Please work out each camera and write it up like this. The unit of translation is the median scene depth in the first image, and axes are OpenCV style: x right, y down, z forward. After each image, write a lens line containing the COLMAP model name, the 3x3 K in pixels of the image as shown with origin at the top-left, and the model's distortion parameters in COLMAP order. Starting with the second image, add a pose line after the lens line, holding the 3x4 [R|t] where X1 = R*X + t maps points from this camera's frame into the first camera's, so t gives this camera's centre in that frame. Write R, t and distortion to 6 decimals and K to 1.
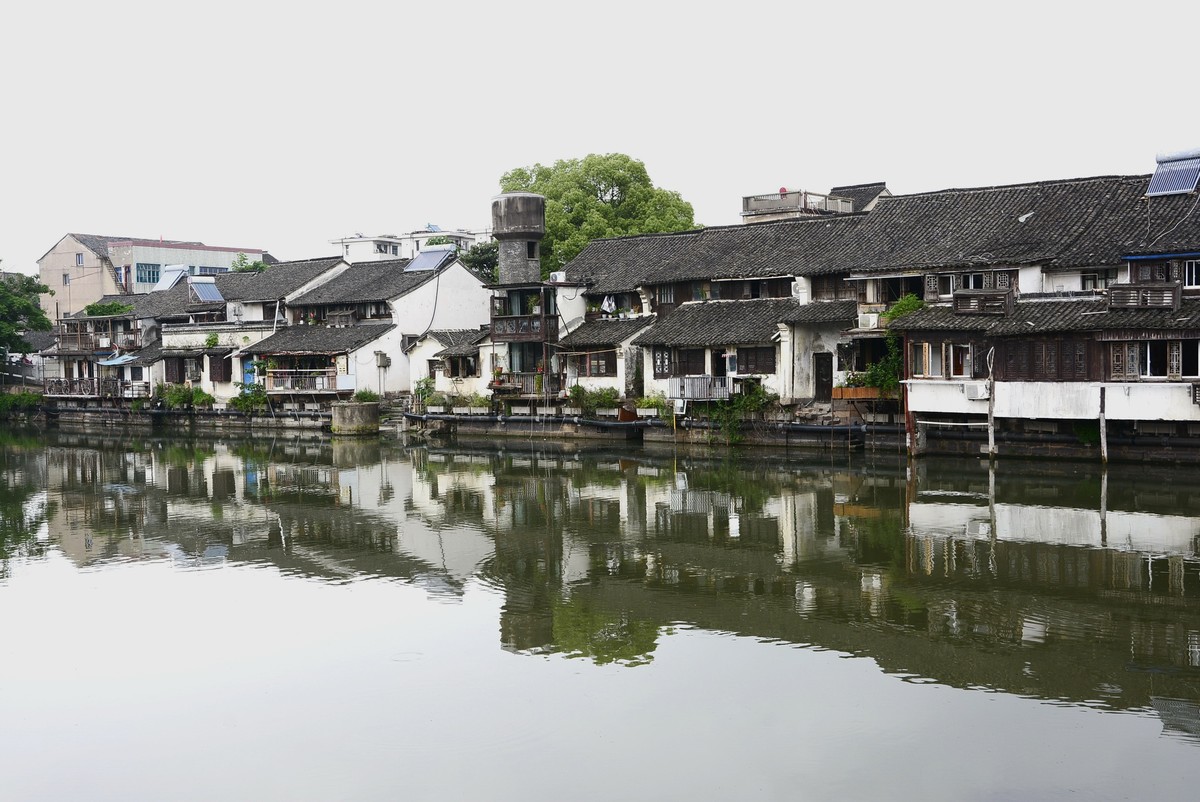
lens RADIAL K [[1531.3, 0, 600.0], [0, 1531.3, 401.0], [0, 0, 1]] dist [0.082391, 0.039625]
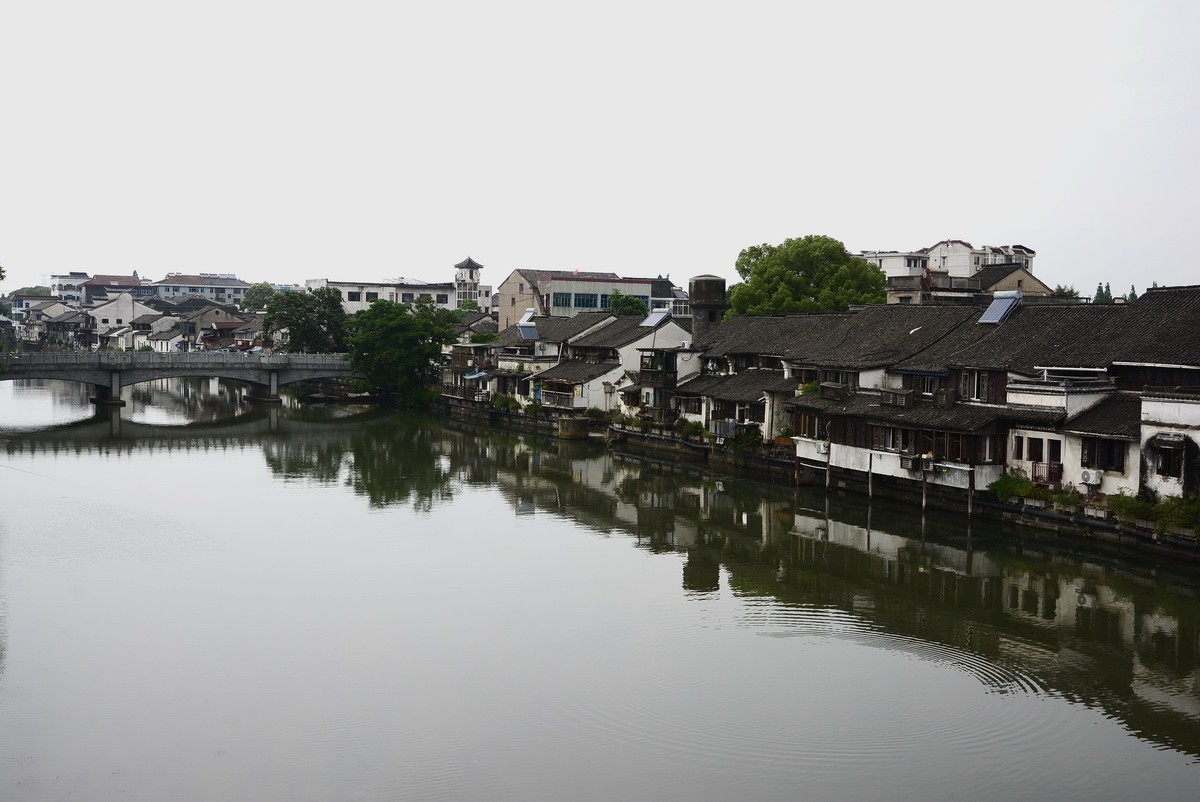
lens RADIAL K [[1418.5, 0, 578.5], [0, 1418.5, 399.3], [0, 0, 1]] dist [-0.000448, 0.007873]
pose [[0.921913, 0.052998, -0.383755, 0.366226], [-0.044411, 0.998526, 0.031210, -0.058362], [0.384843, -0.011729, 0.922907, -0.290246]]
